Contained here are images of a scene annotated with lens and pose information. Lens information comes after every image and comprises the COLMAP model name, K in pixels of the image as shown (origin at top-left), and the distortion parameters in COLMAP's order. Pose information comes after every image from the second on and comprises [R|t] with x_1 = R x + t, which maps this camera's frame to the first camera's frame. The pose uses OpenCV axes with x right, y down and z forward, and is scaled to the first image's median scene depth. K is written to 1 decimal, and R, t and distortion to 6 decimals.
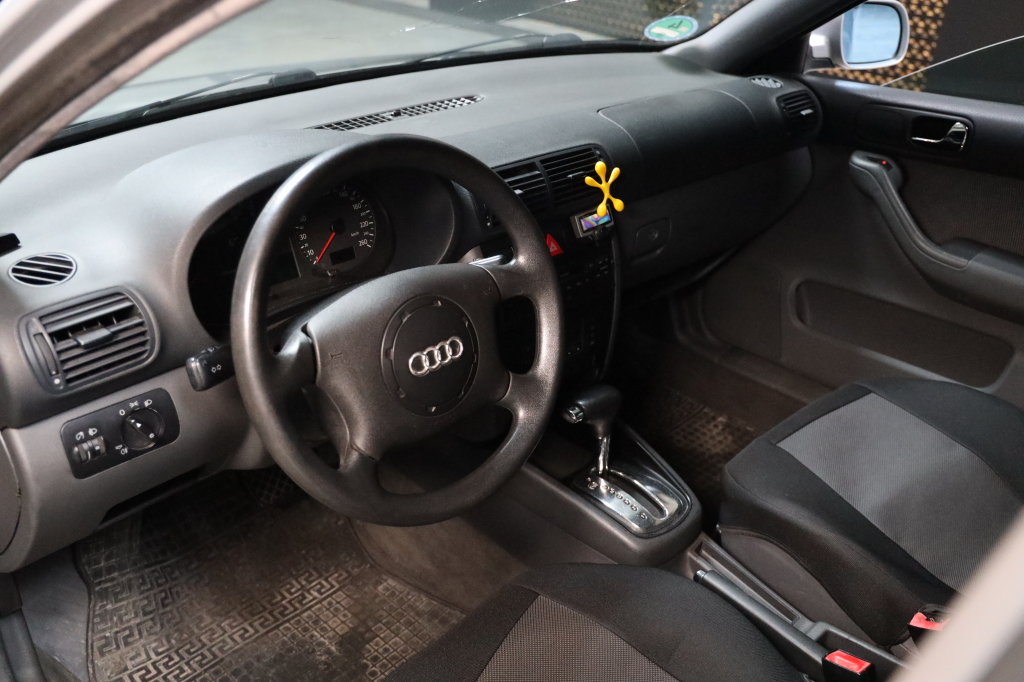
lens RADIAL K [[917.6, 0, 512.0], [0, 917.6, 341.0], [0, 0, 1]] dist [-0.004750, -0.000690]
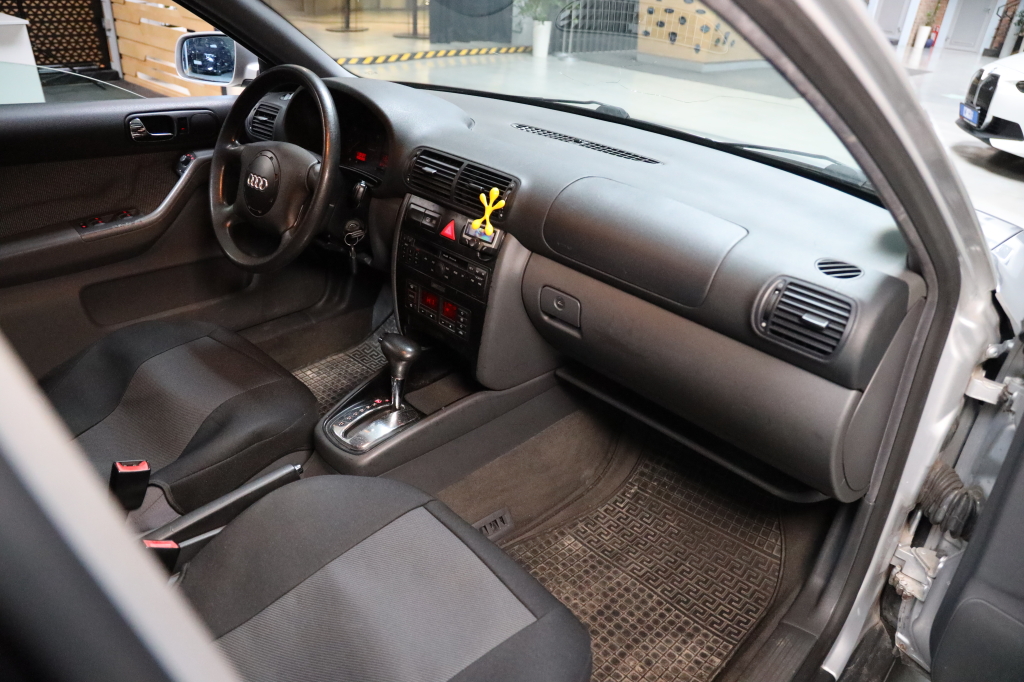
lens RADIAL K [[692.5, 0, 512.0], [0, 692.5, 341.0], [0, 0, 1]] dist [-0.085098, 0.000935]
pose [[0.040694, 0.466277, -0.883702, 0.933019], [-0.532053, 0.758728, 0.375835, -0.380155], [0.845733, 0.454882, 0.278959, 0.856272]]
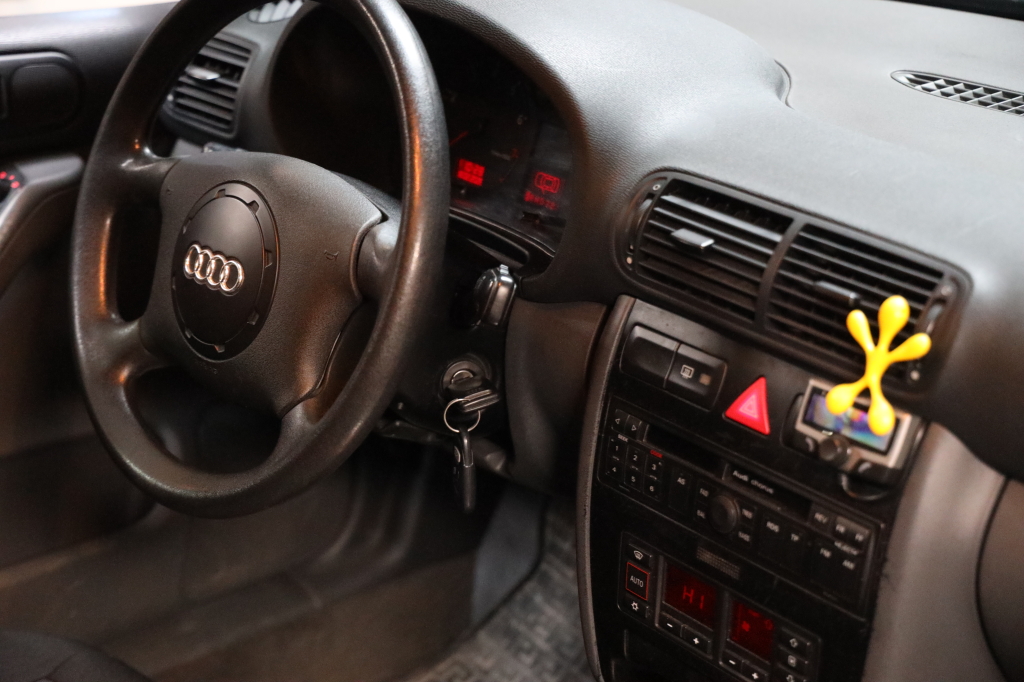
lens RADIAL K [[1910.4, 0, 512.0], [0, 1910.4, 341.0], [0, 0, 1]] dist [0.175754, -0.109634]
pose [[-0.078404, 0.363291, -0.928371, 0.889232], [-0.476187, 0.804488, 0.355029, -0.395238], [0.875842, 0.469913, 0.109919, 0.760484]]
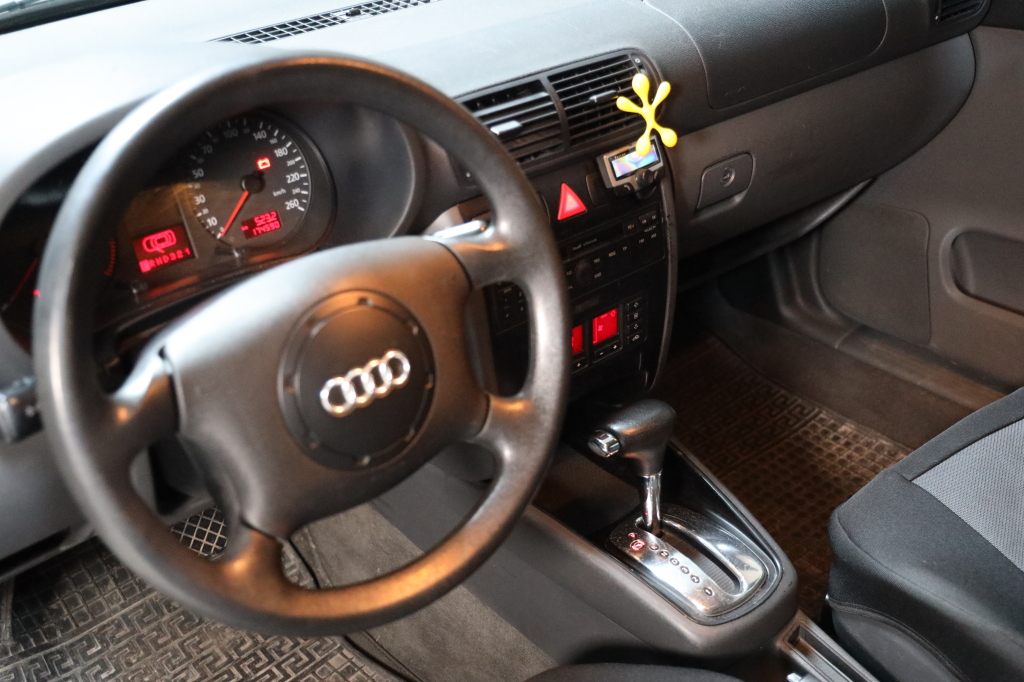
lens RADIAL K [[1190.4, 0, 512.0], [0, 1190.4, 341.0], [0, 0, 1]] dist [0.059793, 0.003207]
pose [[0.997300, -0.014881, -0.071907, 0.061609], [0.017468, 0.999218, 0.035476, -0.030430], [0.071323, -0.036637, 0.996780, 0.099529]]
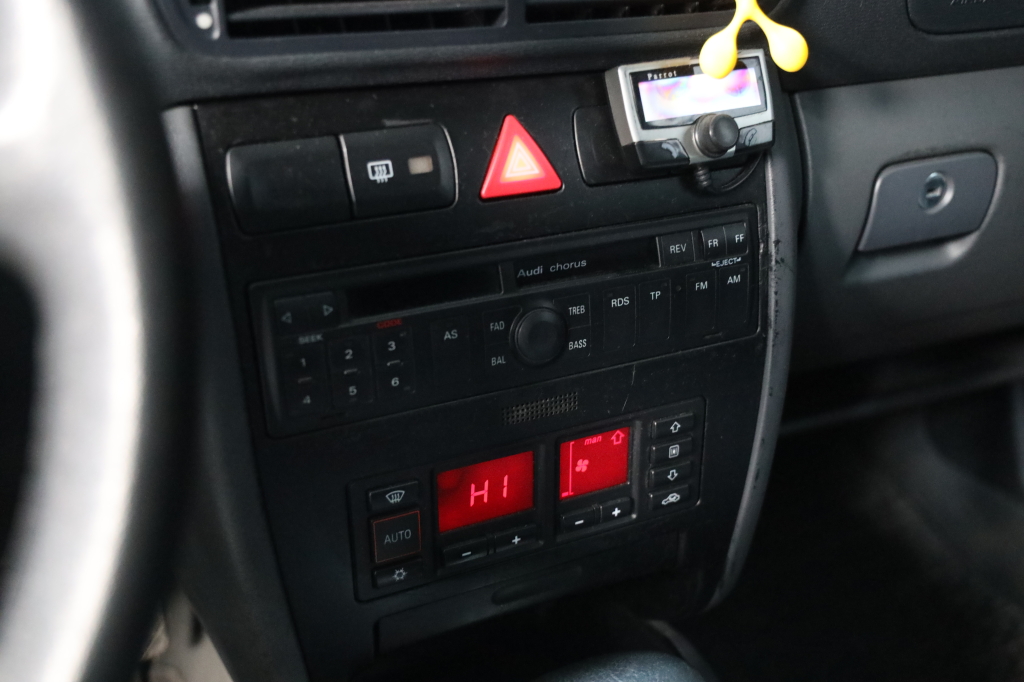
lens RADIAL K [[1093.2, 0, 512.0], [0, 1093.2, 341.0], [0, 0, 1]] dist [0.013268, 0.017584]
pose [[0.948630, 0.119589, -0.292916, 0.146750], [-0.135487, 0.990177, -0.034527, -0.032881], [0.285910, 0.072440, 0.955514, 0.654178]]
